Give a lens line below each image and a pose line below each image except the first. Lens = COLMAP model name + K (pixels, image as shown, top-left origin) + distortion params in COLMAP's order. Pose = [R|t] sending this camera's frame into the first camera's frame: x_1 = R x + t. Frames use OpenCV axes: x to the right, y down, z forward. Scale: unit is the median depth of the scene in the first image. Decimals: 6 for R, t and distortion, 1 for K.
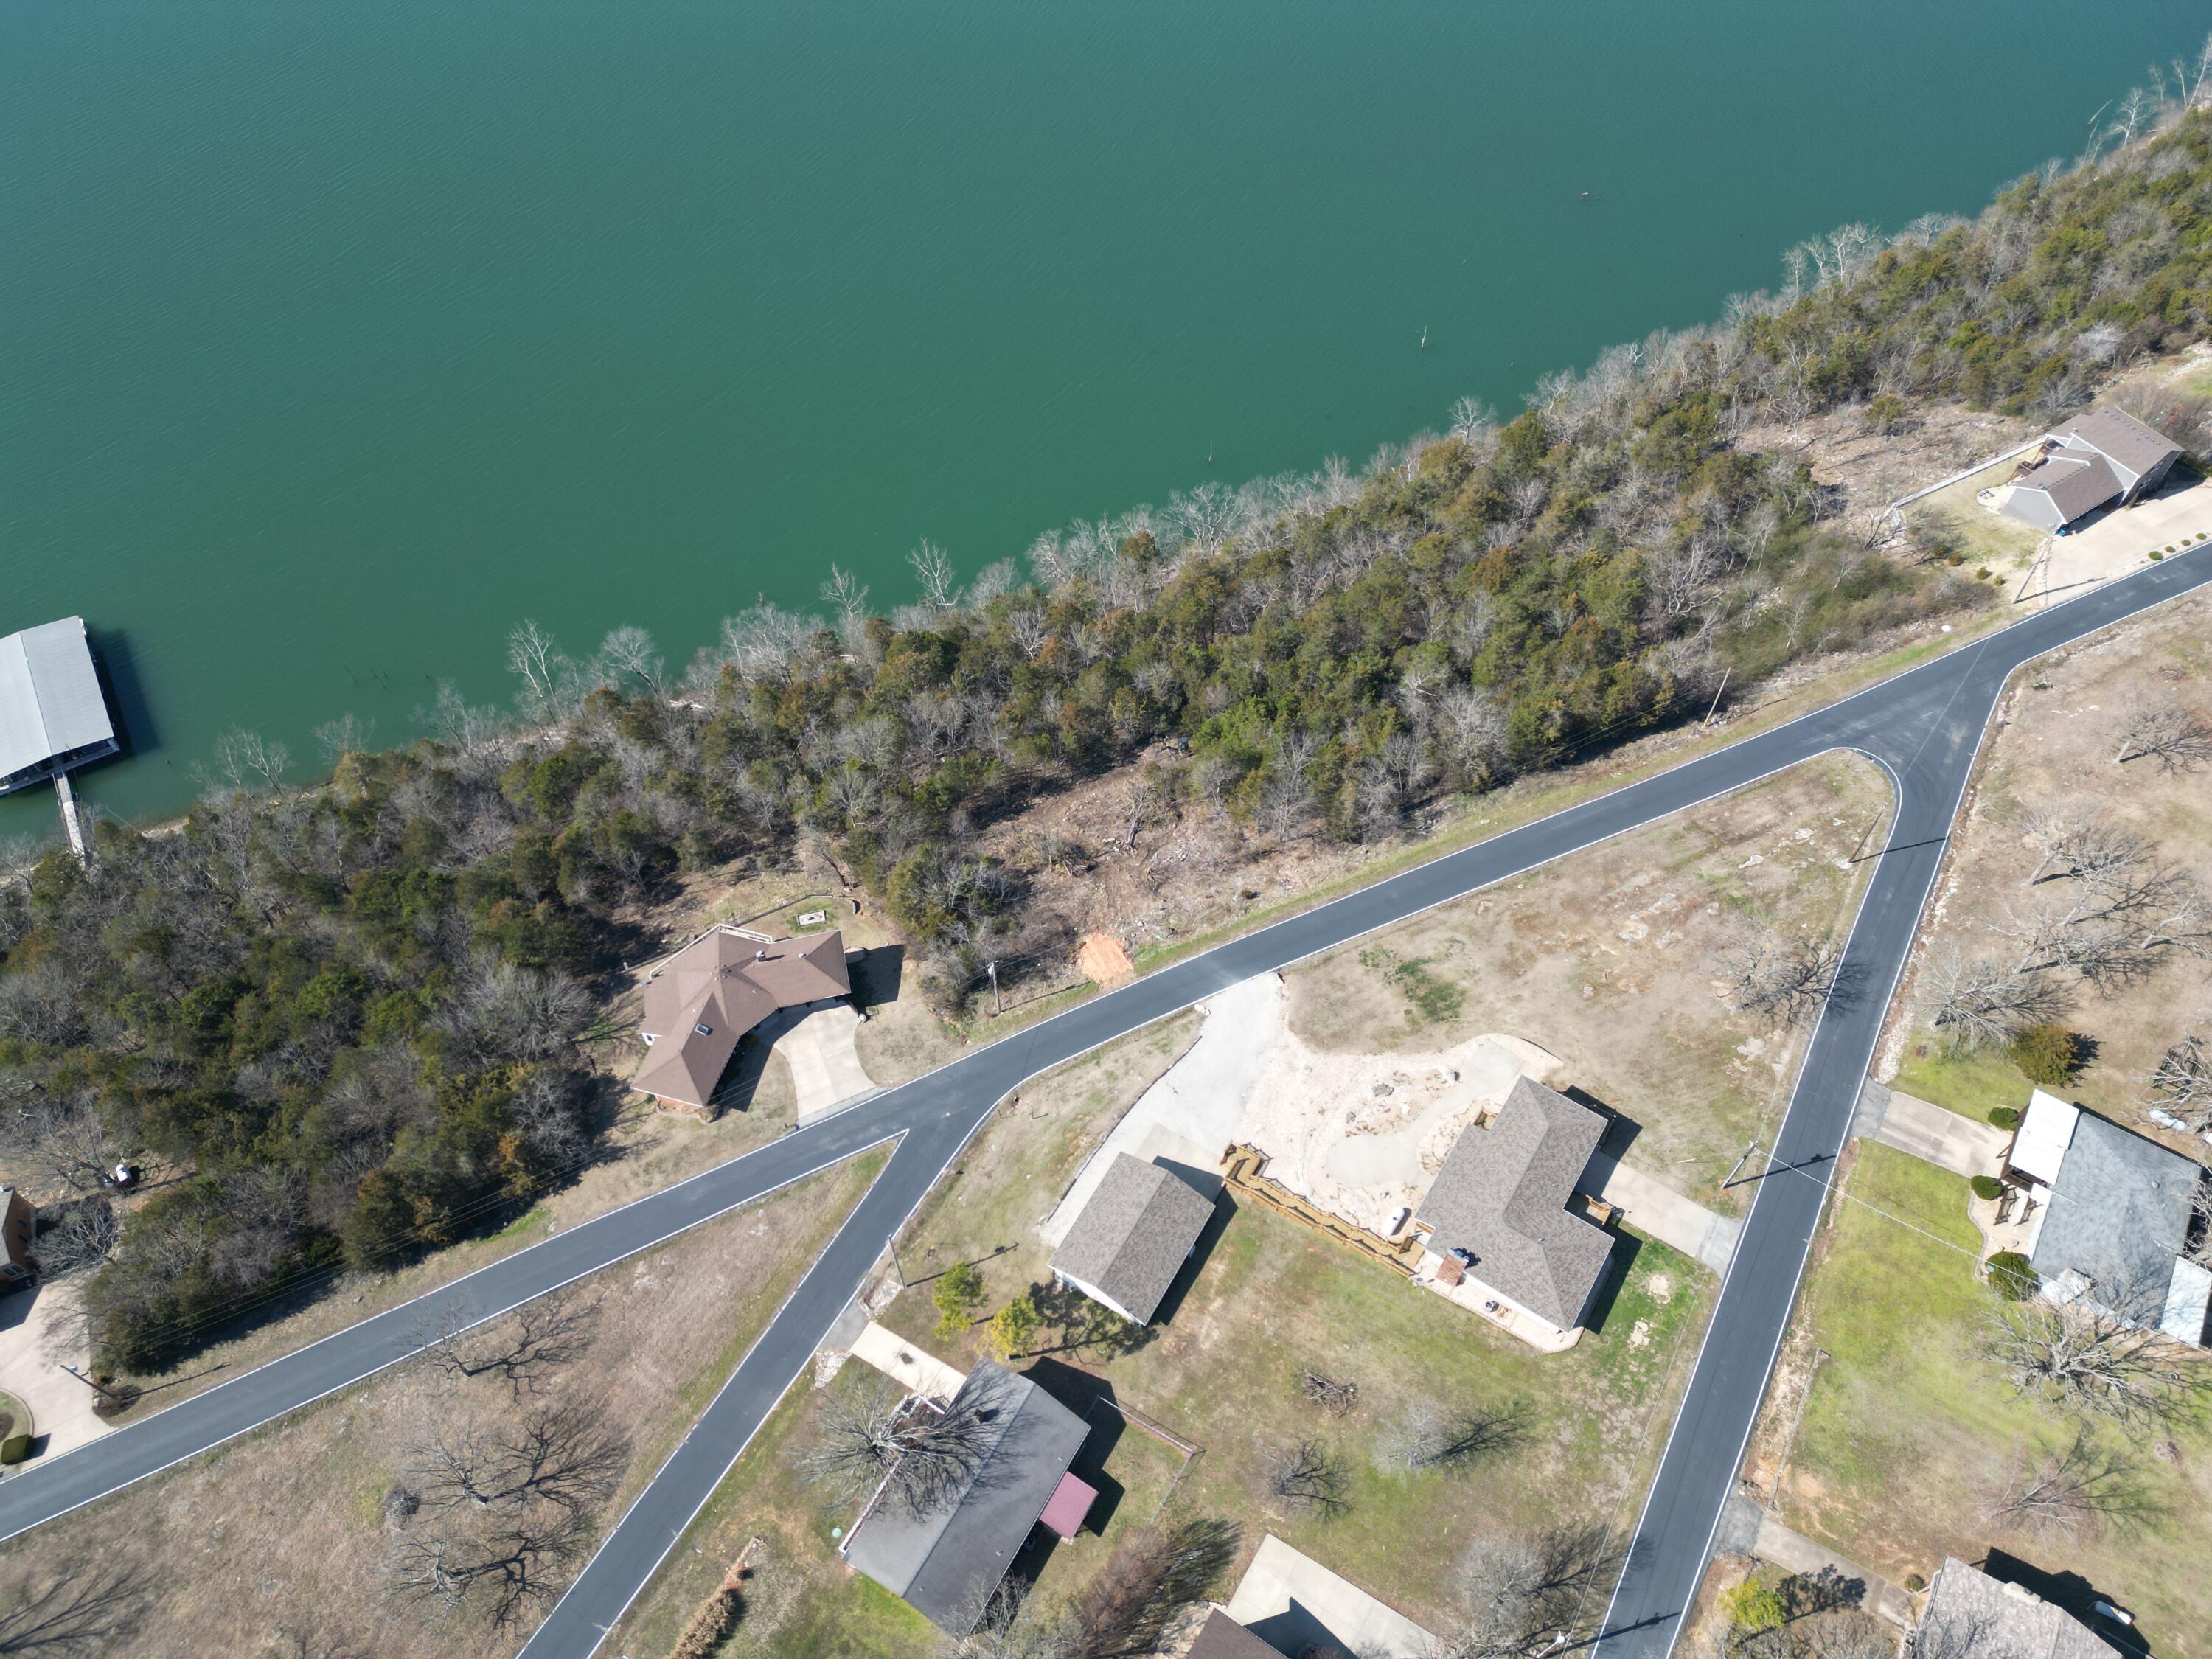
lens RADIAL K [[1555.6, 0, 1099.6], [0, 1555.6, 817.0], [0, 0, 1]] dist [0.077439, -0.071994]
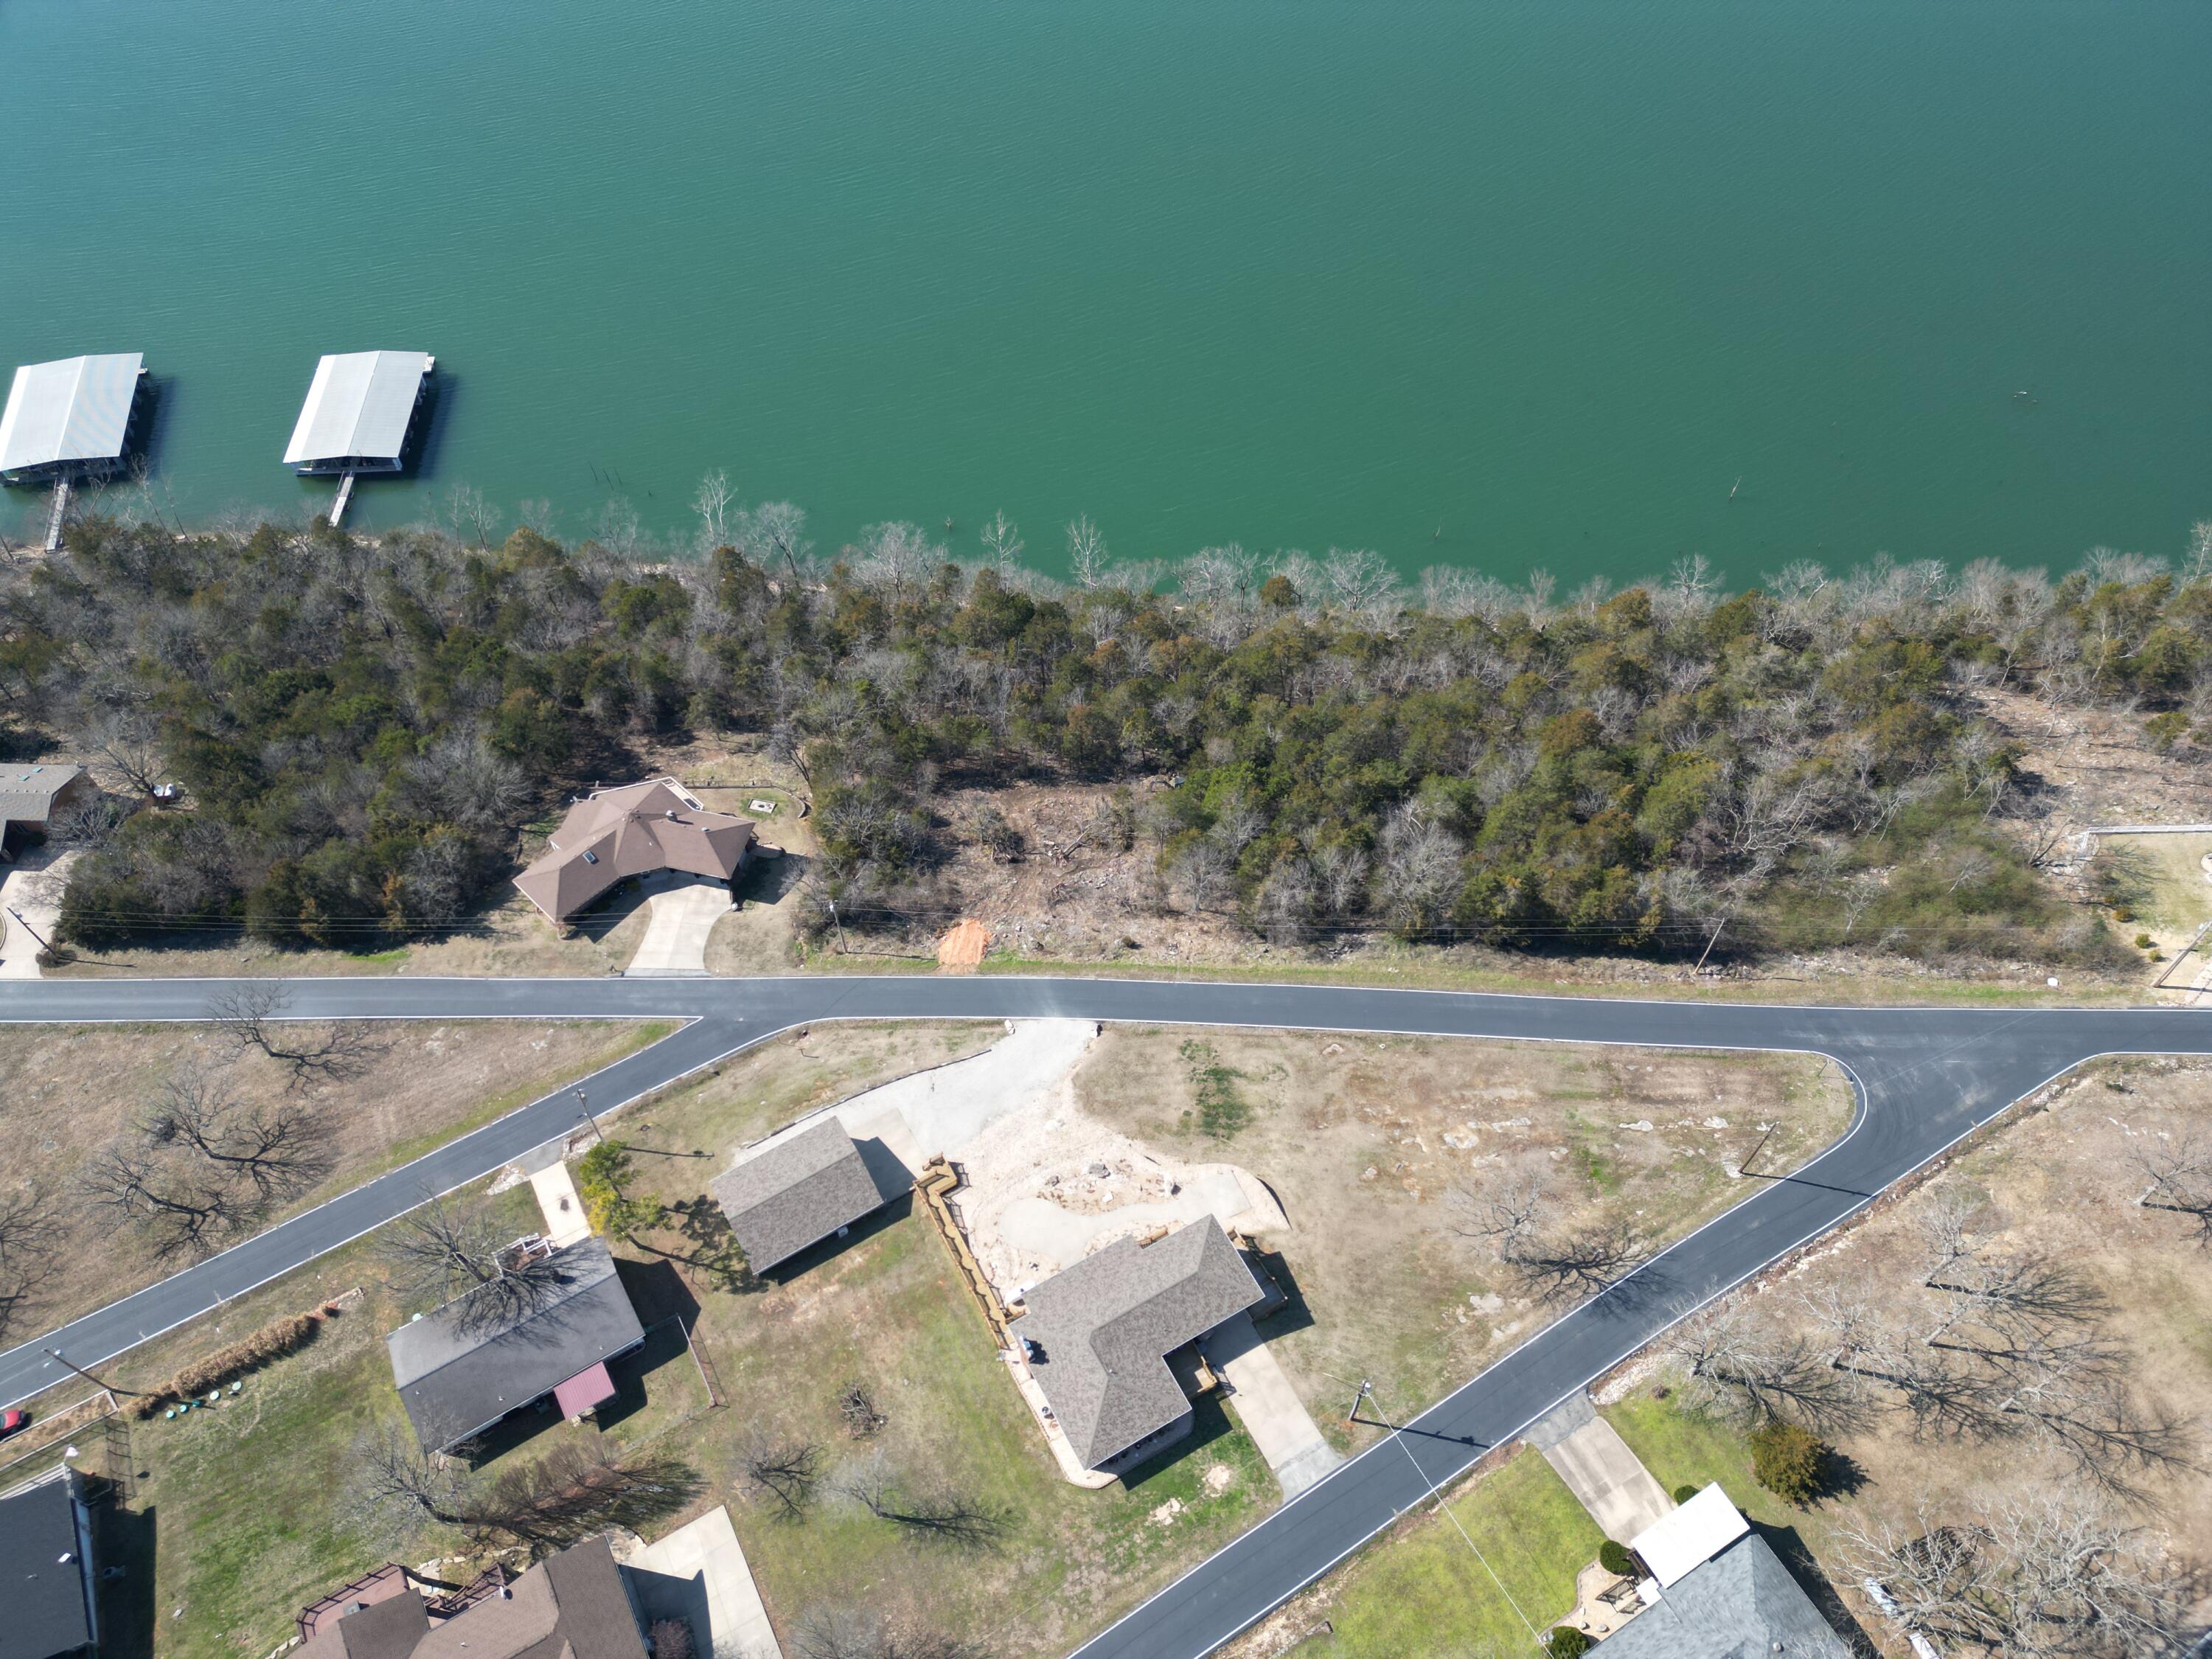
lens RADIAL K [[1555.6, 0, 1099.6], [0, 1555.6, 817.0], [0, 0, 1]] dist [0.077439, -0.071994]
pose [[0.889839, 0.363805, -0.275378, 0.340649], [-0.363096, 0.930099, 0.055477, -0.076083], [0.276312, 0.050623, 0.959734, 0.059094]]
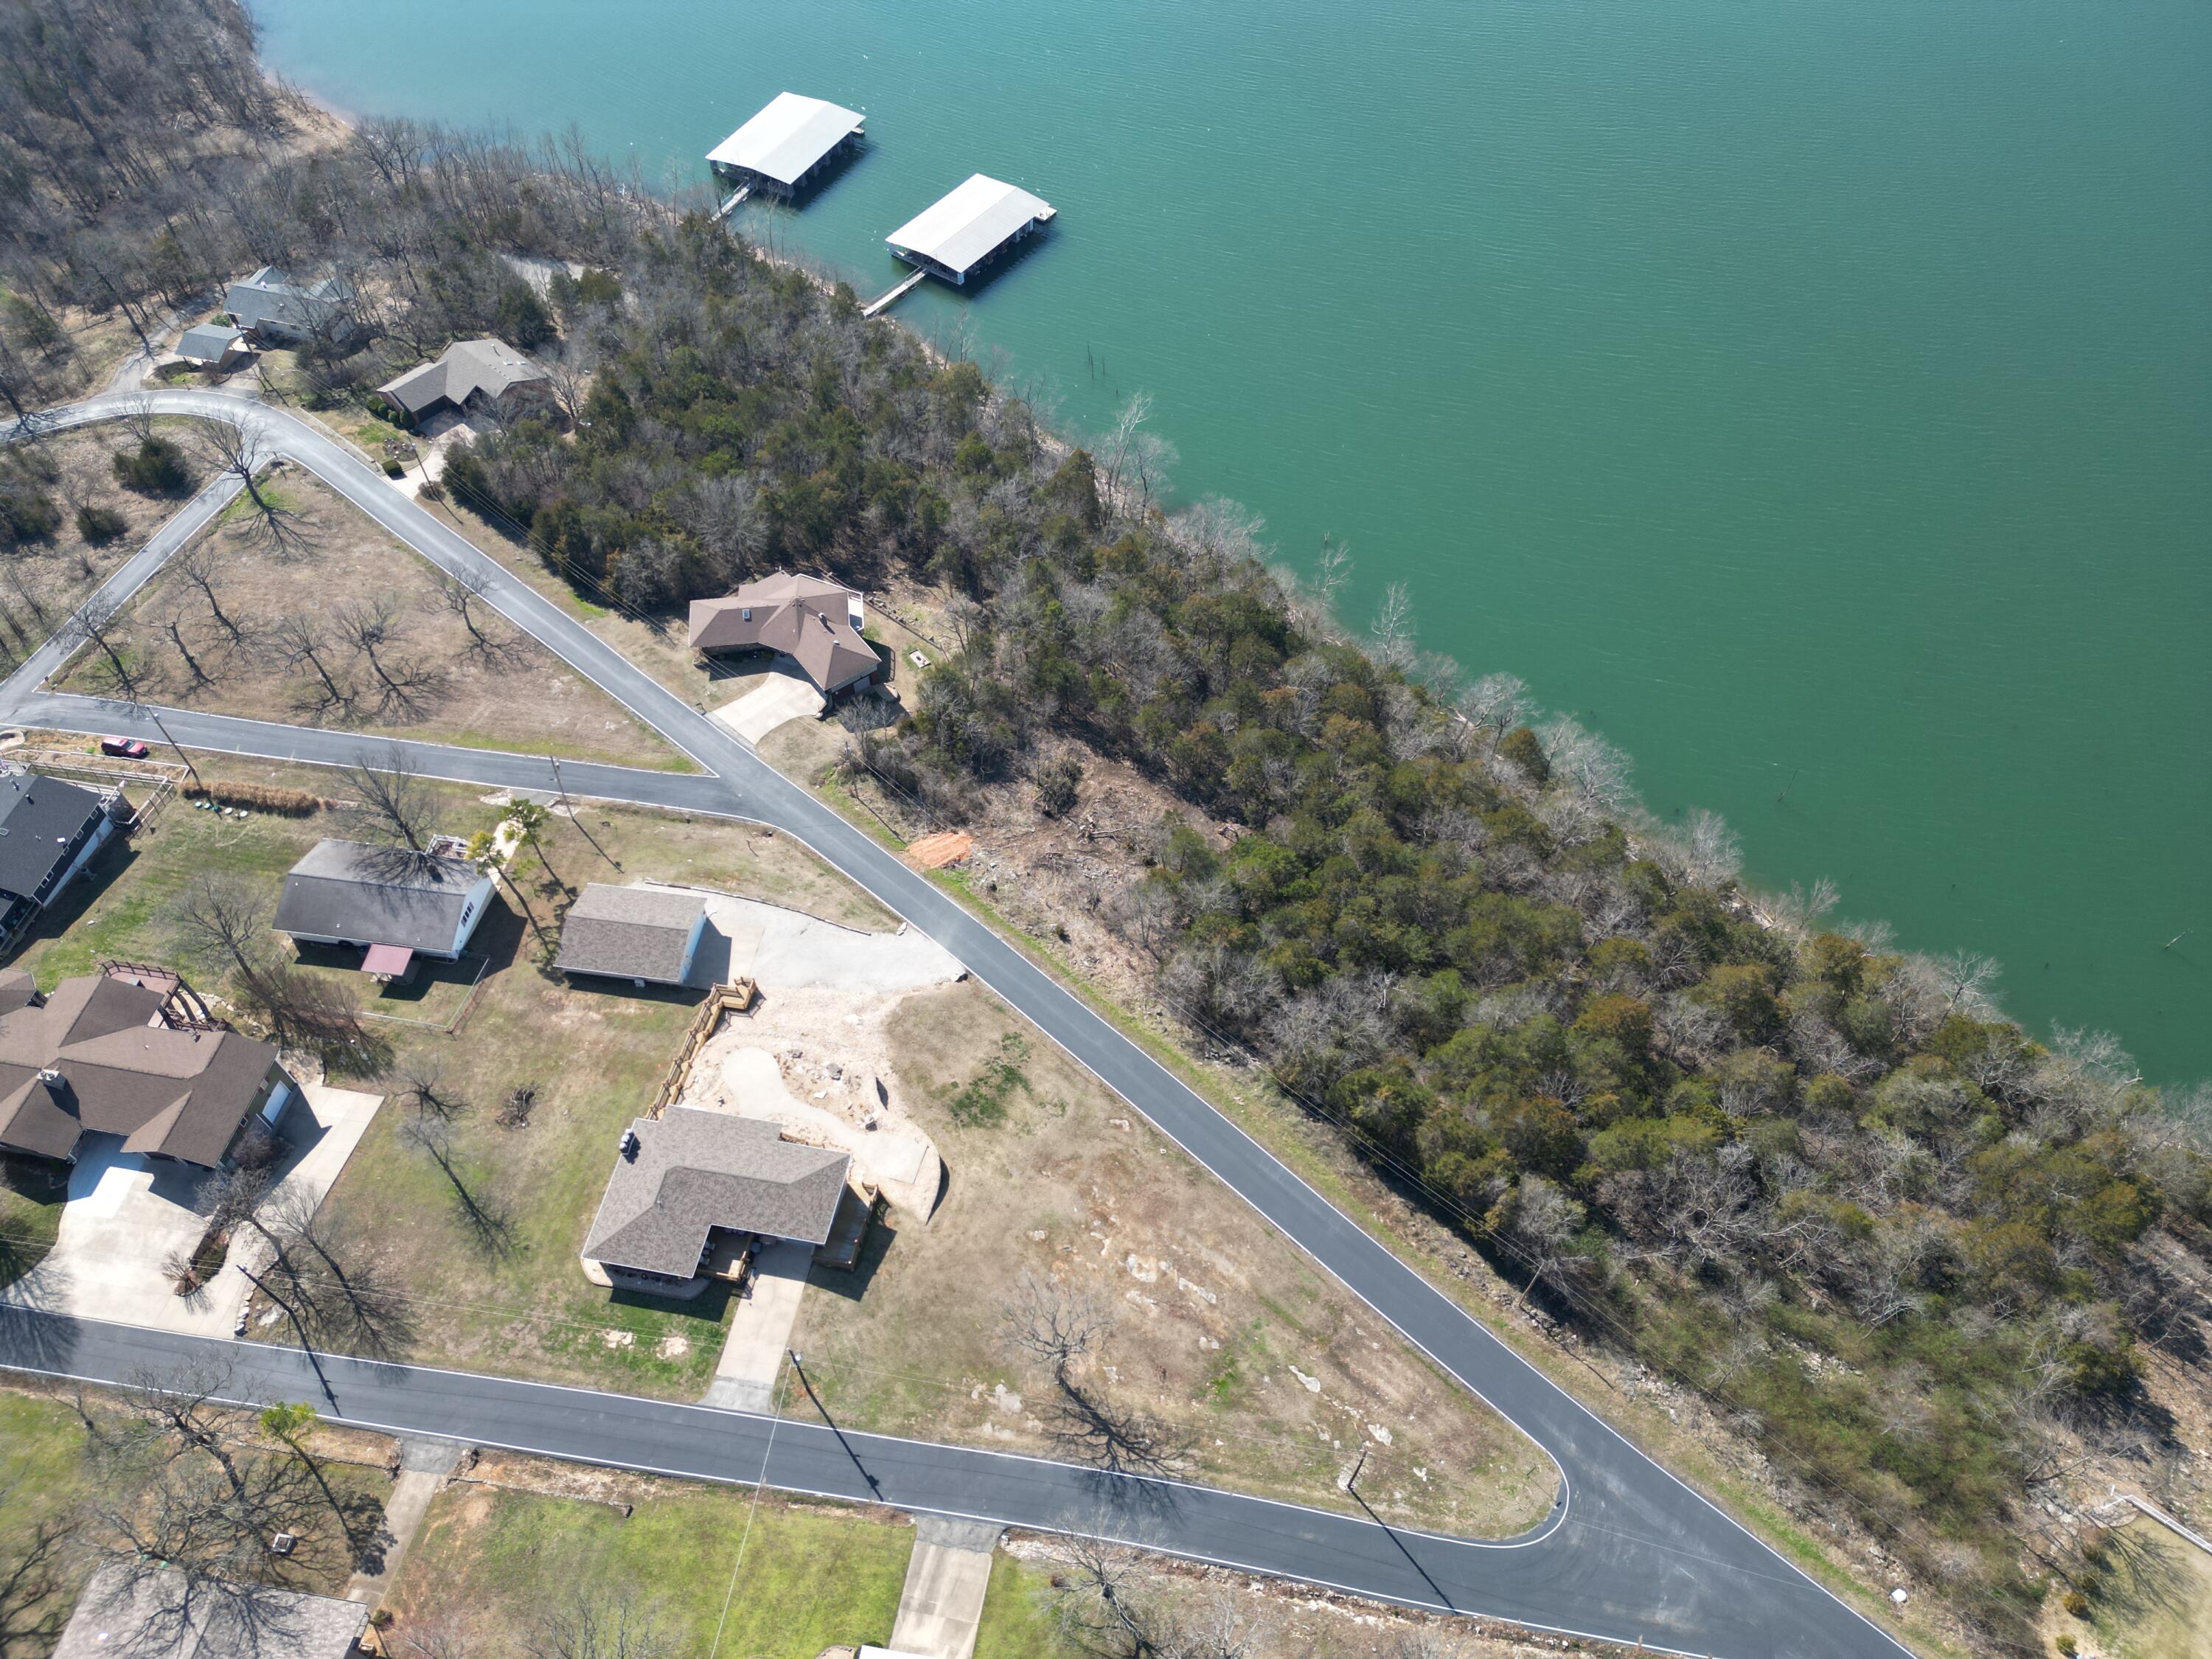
lens RADIAL K [[1555.6, 0, 1099.6], [0, 1555.6, 817.0], [0, 0, 1]] dist [0.077439, -0.071994]
pose [[0.396065, 0.734482, -0.551061, 0.632581], [-0.735203, 0.613202, 0.288894, -0.316364], [0.550099, 0.290721, 0.782861, 0.241003]]
